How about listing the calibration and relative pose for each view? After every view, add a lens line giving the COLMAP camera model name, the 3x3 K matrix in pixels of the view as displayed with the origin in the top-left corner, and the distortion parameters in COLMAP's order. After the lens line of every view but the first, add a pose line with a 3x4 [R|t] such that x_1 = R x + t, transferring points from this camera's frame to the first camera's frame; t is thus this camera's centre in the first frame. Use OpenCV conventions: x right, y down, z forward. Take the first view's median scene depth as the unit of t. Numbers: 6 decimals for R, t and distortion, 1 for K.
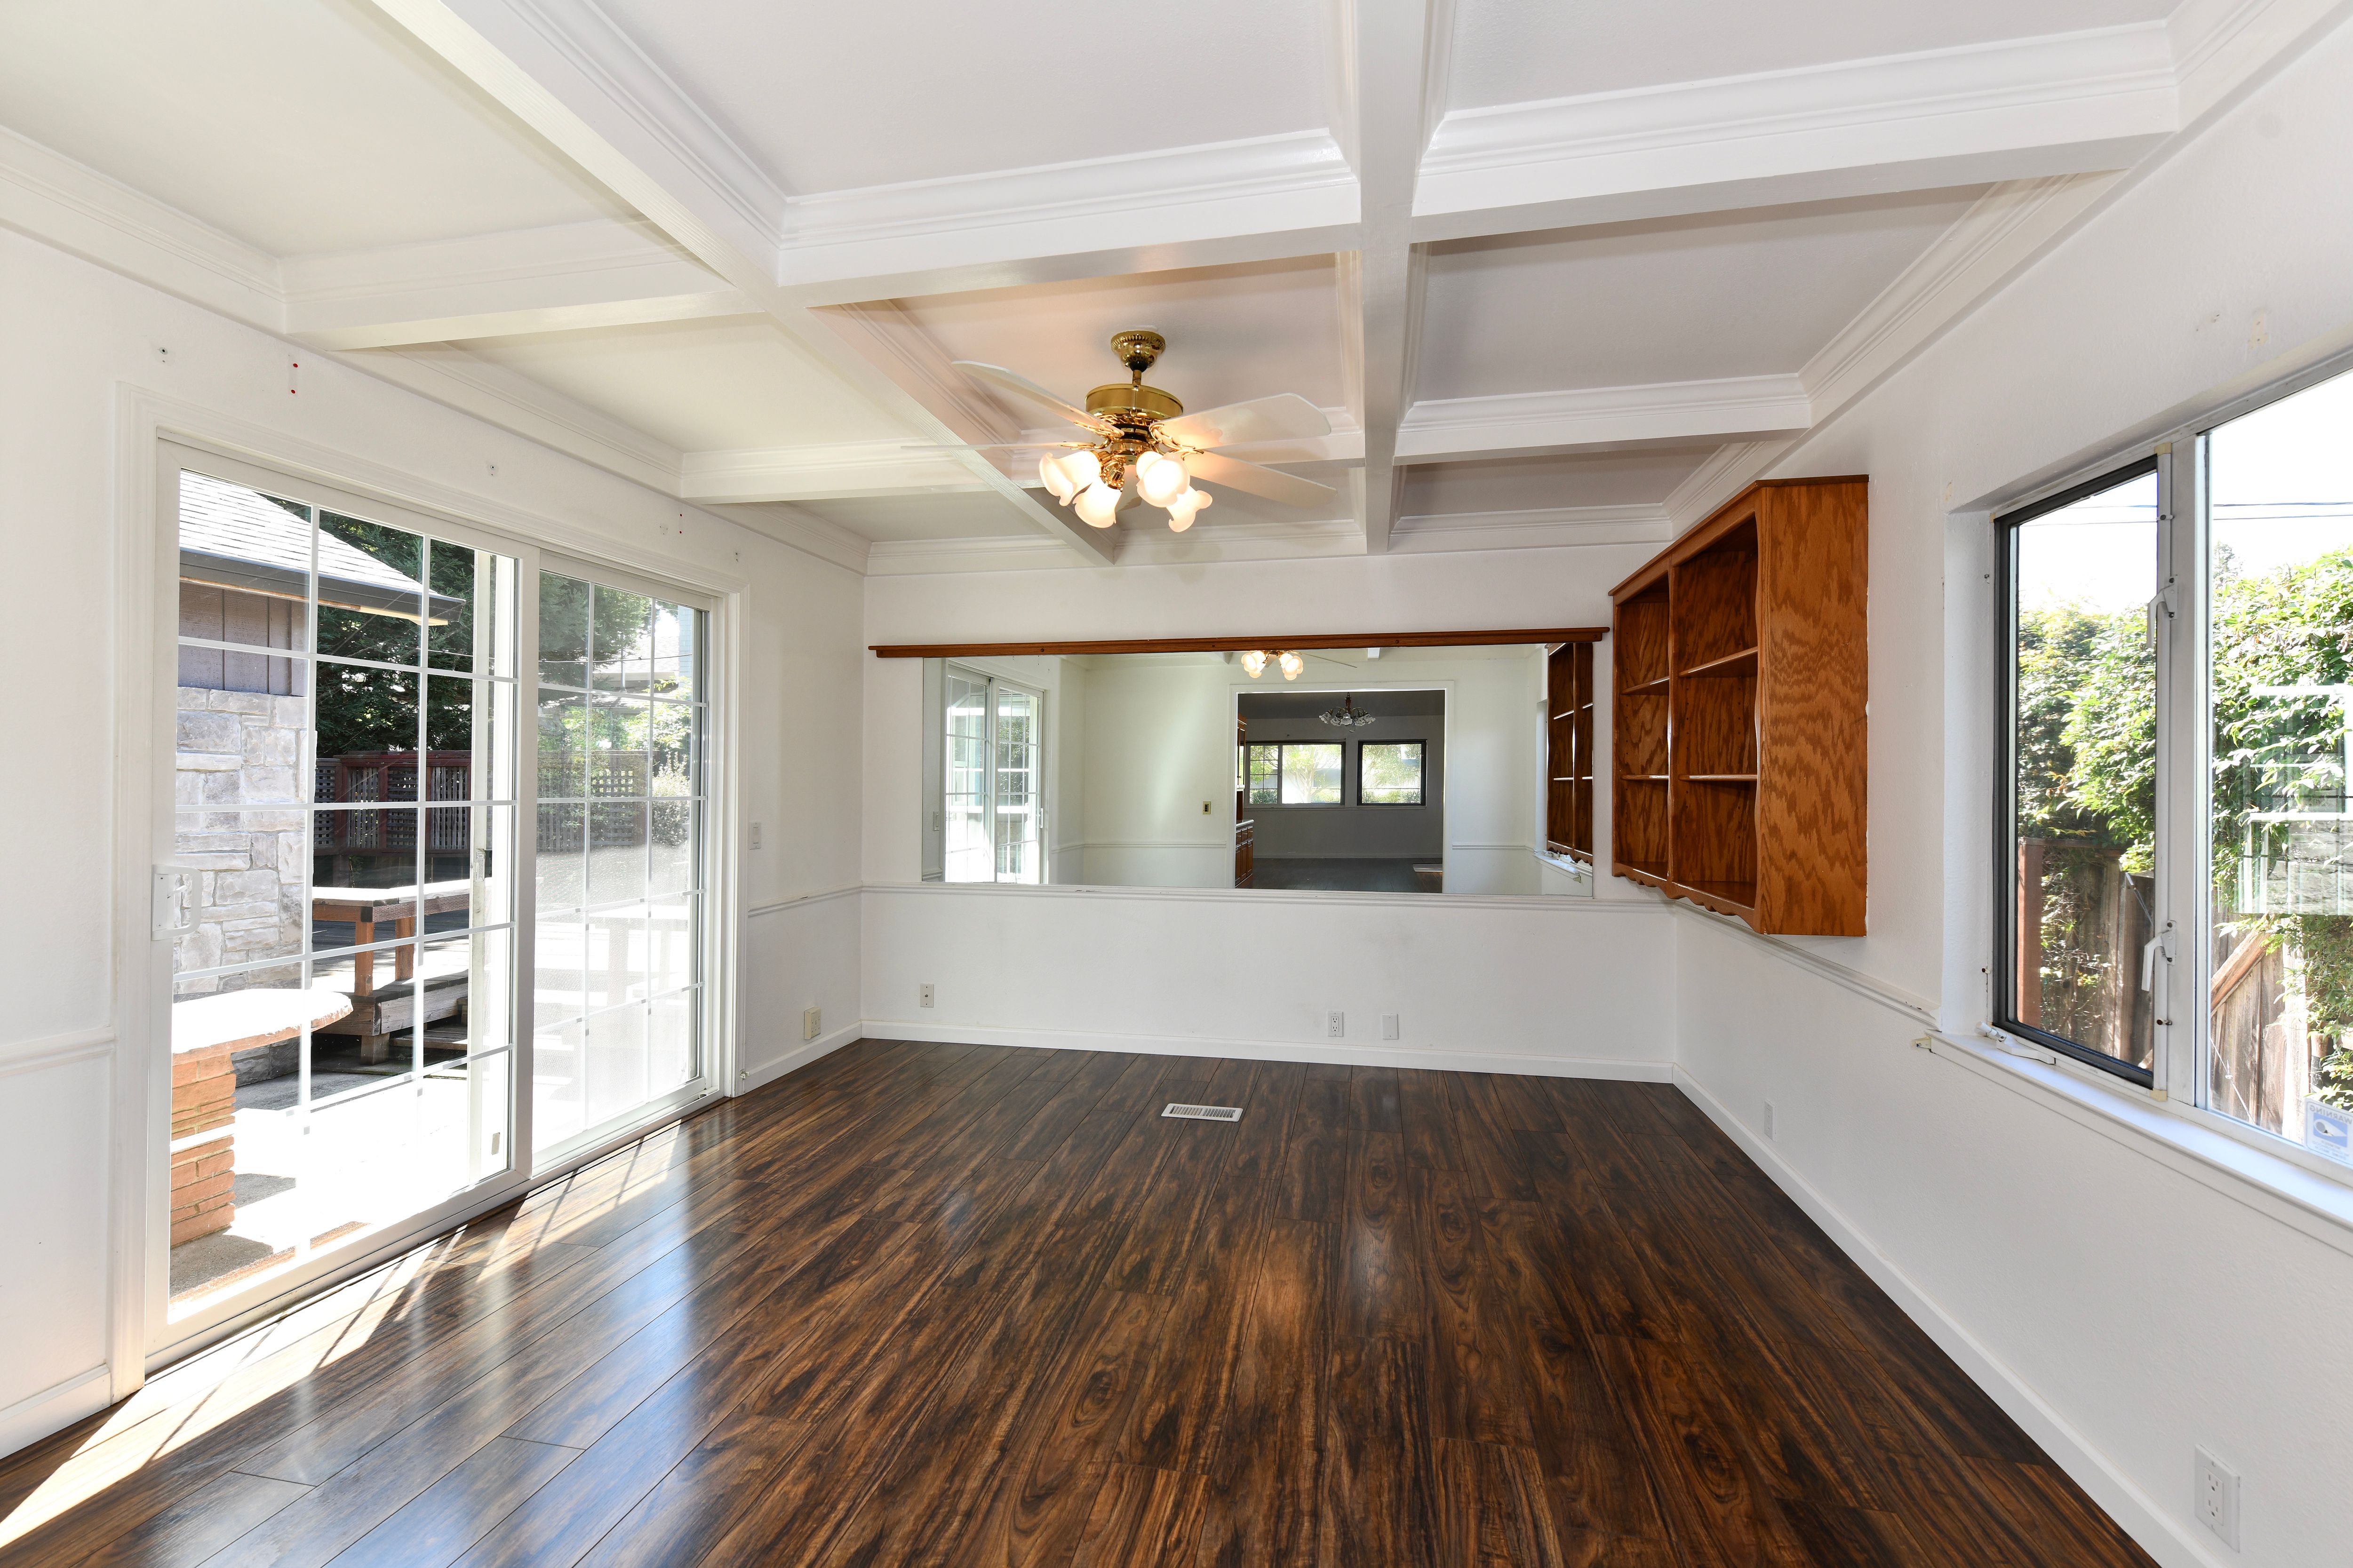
lens RADIAL K [[937.6, 0, 1220.3], [0, 937.6, 780.2], [0, 0, 1]] dist [0.000733, -0.001820]
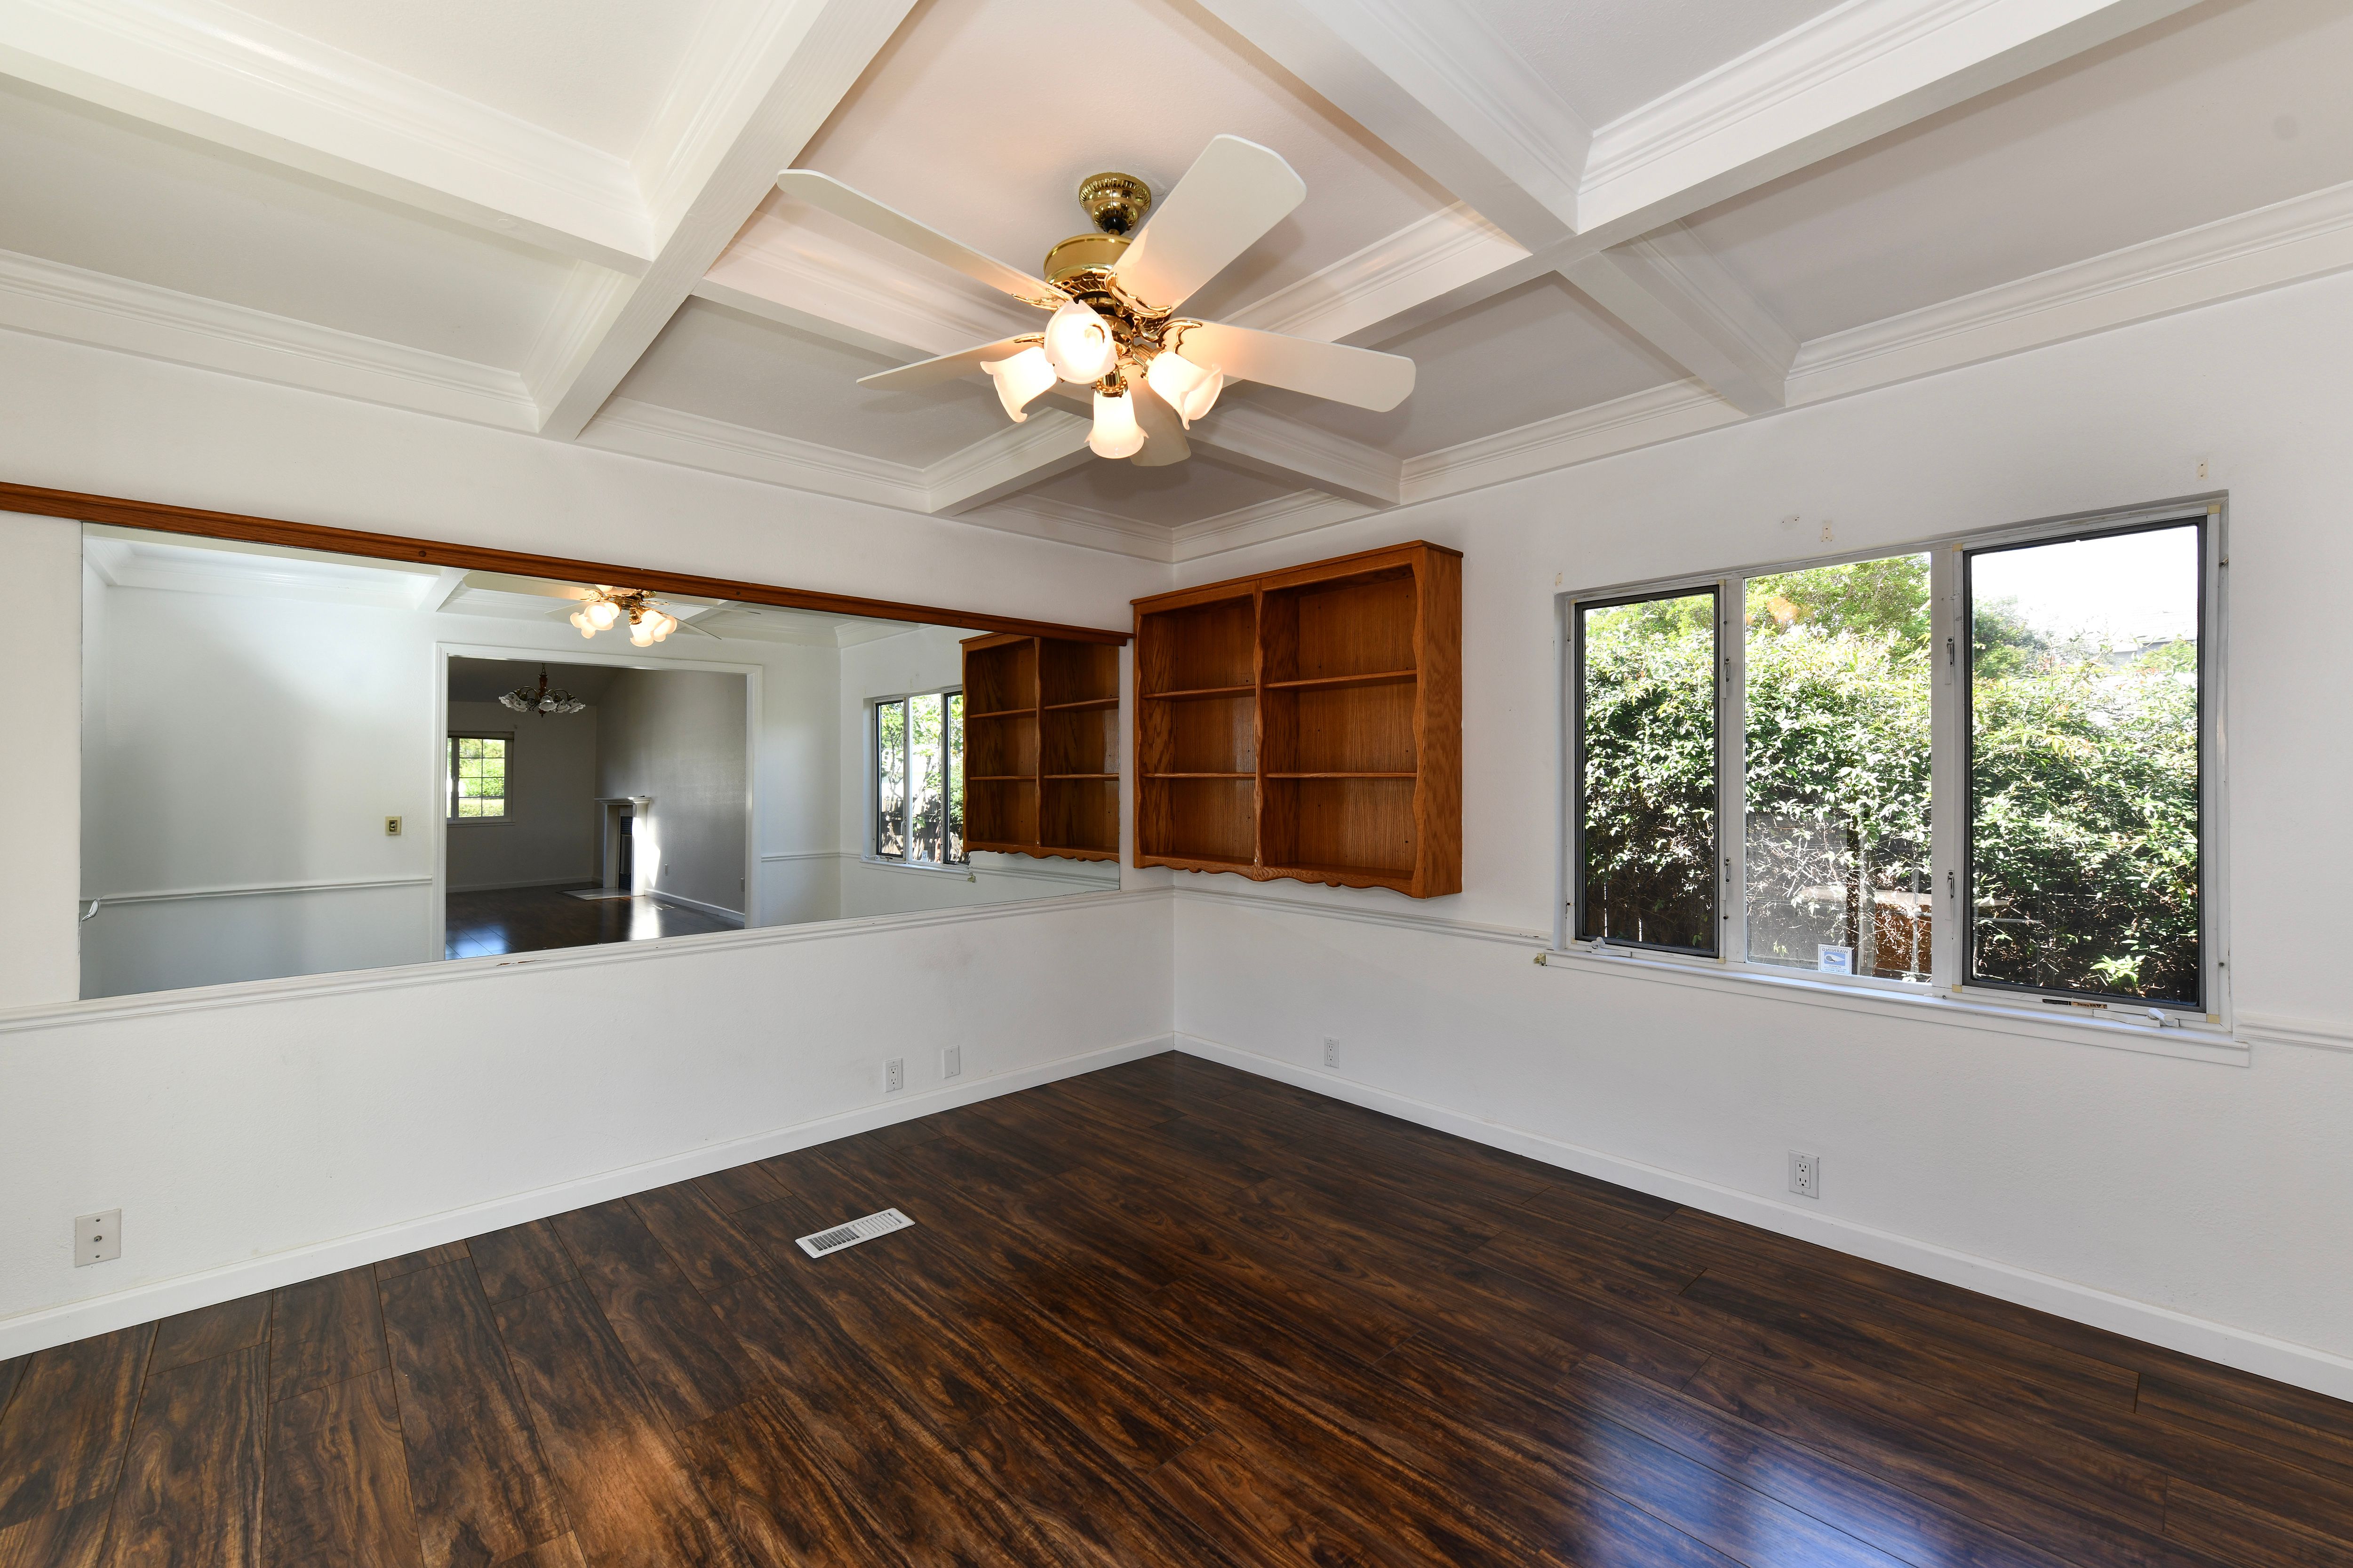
lens RADIAL K [[937.6, 0, 1198.5], [0, 937.6, 778.6], [0, 0, 1]] dist [0.000733, -0.001820]
pose [[0.609746, -0.004908, 0.792582, -0.479295], [0.006892, 0.999976, 0.000890, -0.000997], [-0.792567, 0.004920, 0.609765, 0.367167]]
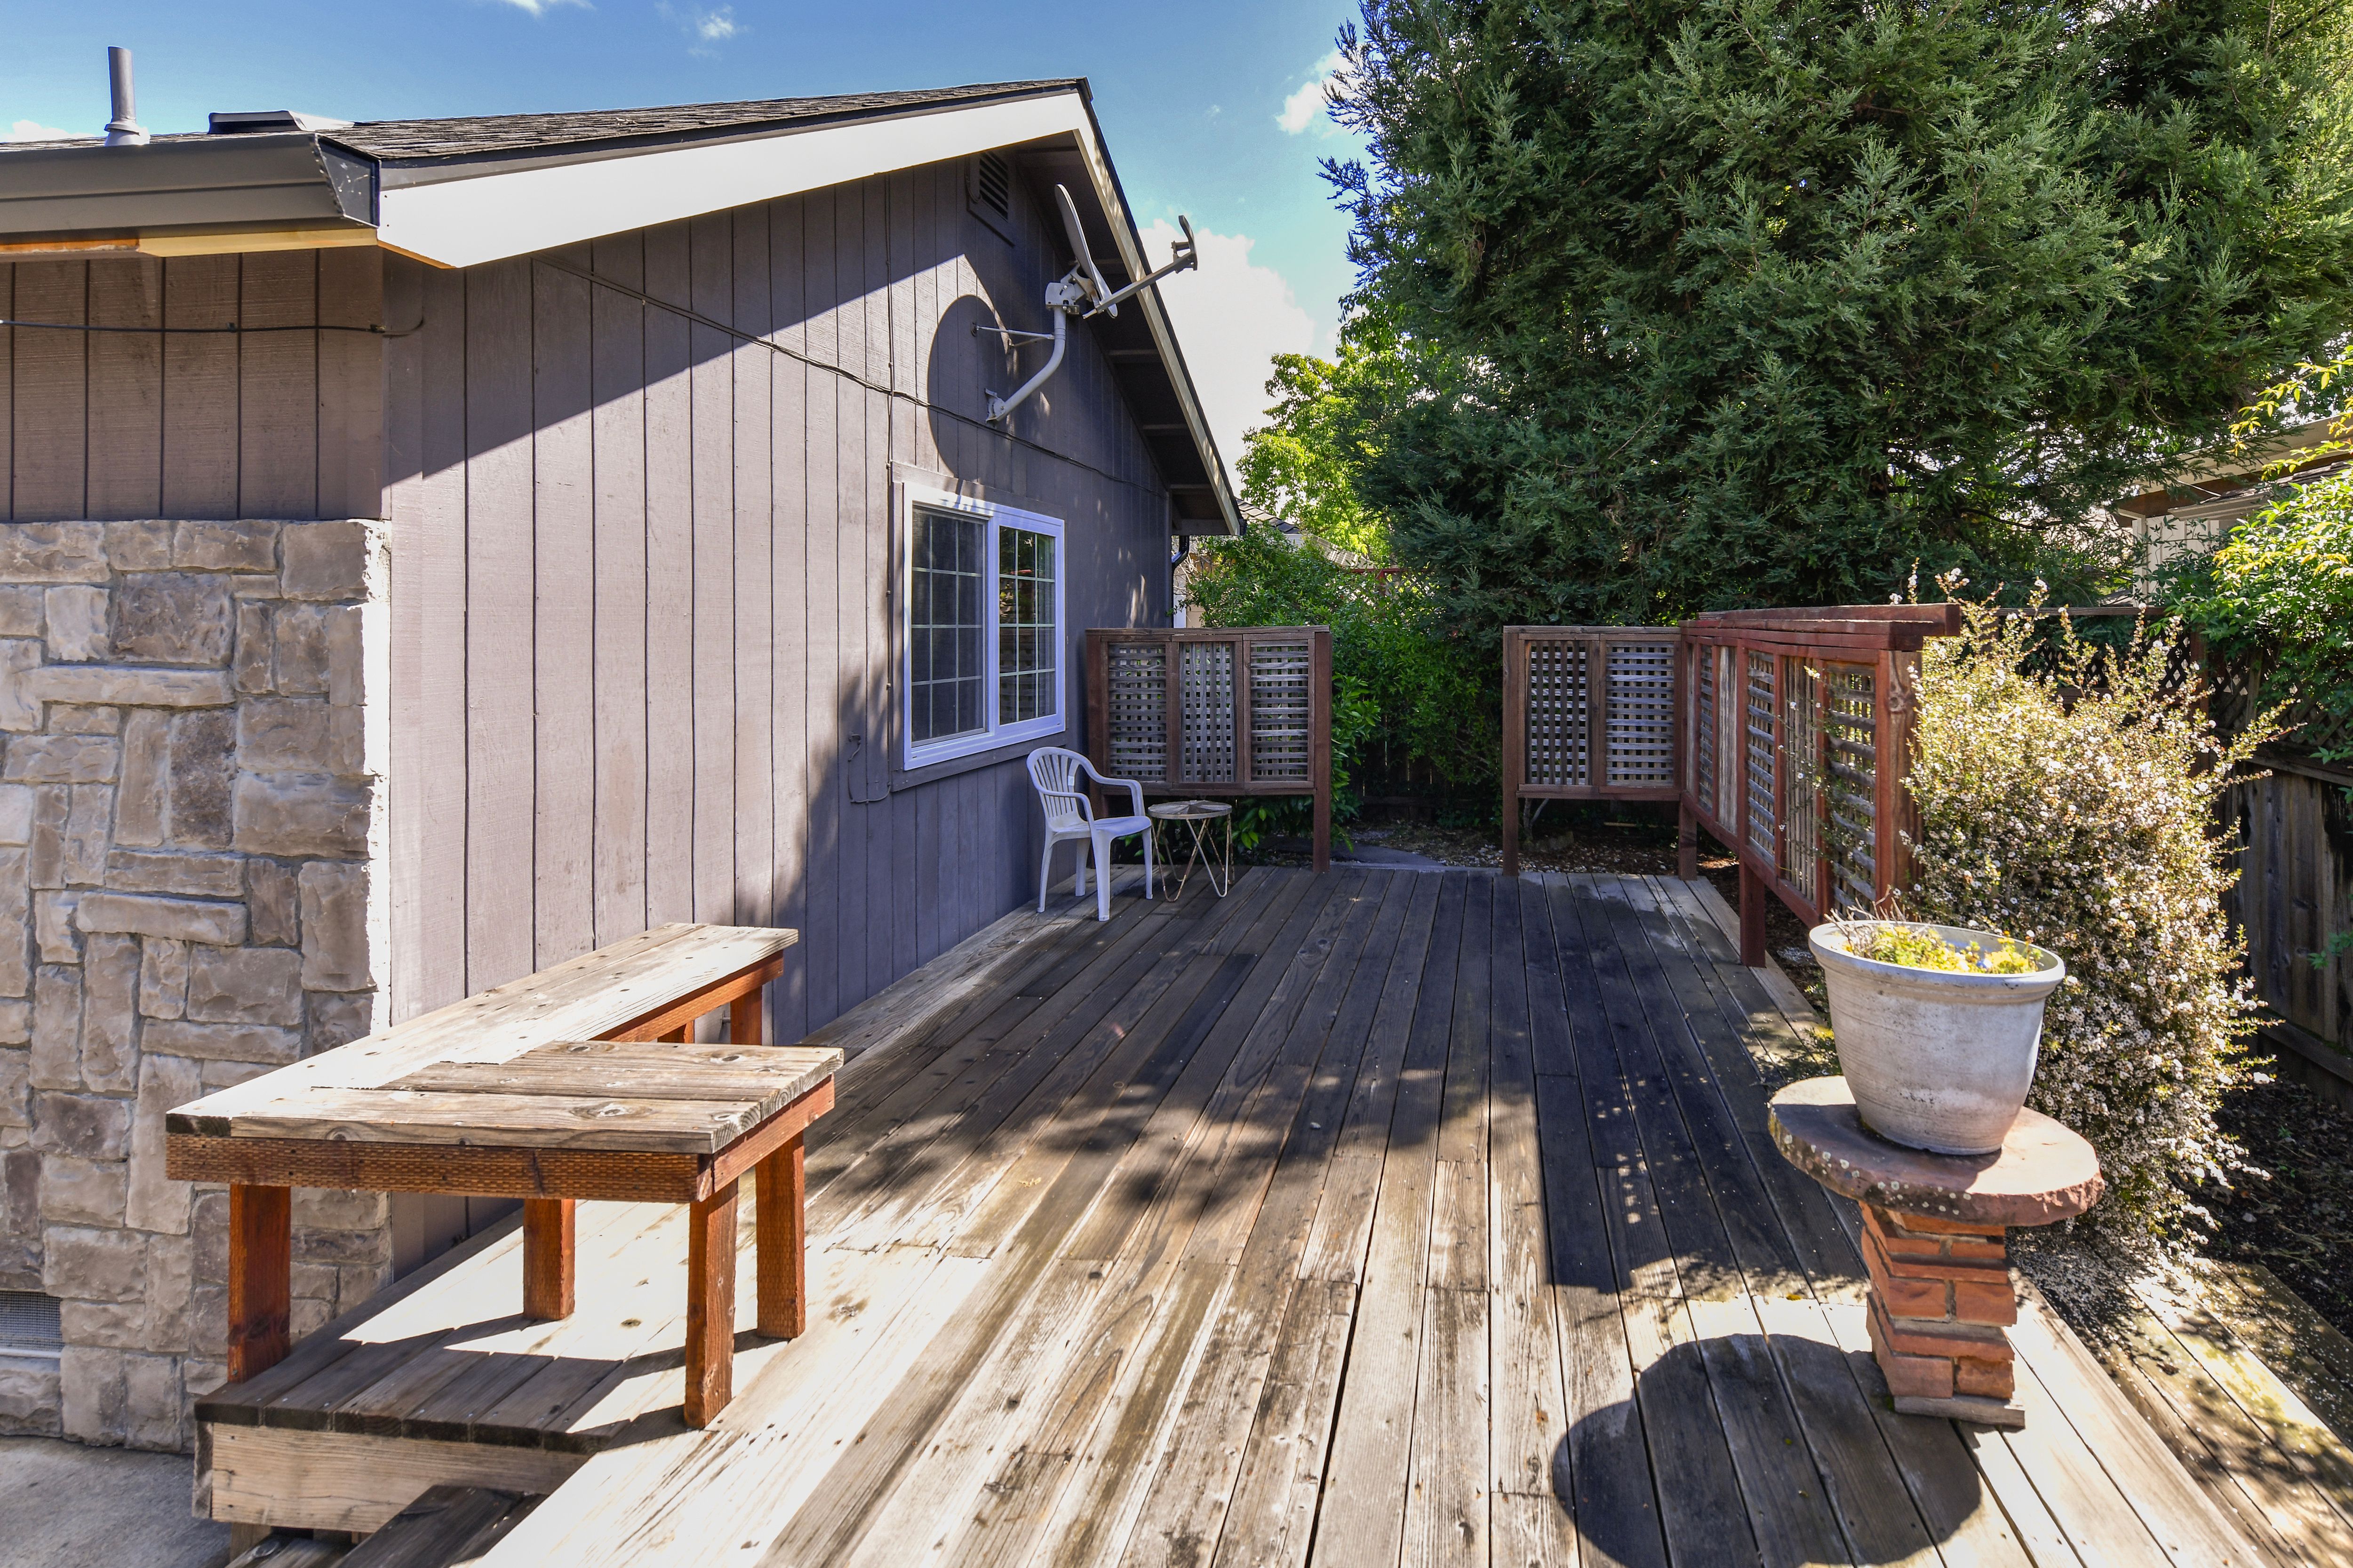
lens RADIAL K [[1150.8, 0, 1375.7], [0, 1150.8, 620.6], [0, 0, 1]] dist [0.000099, 0.000573]
pose [[0.055605, -0.004590, -0.998442, -0.726587], [0.000633, 0.999989, -0.004562, -0.067047], [0.998453, -0.000378, 0.055607, 2.146121]]
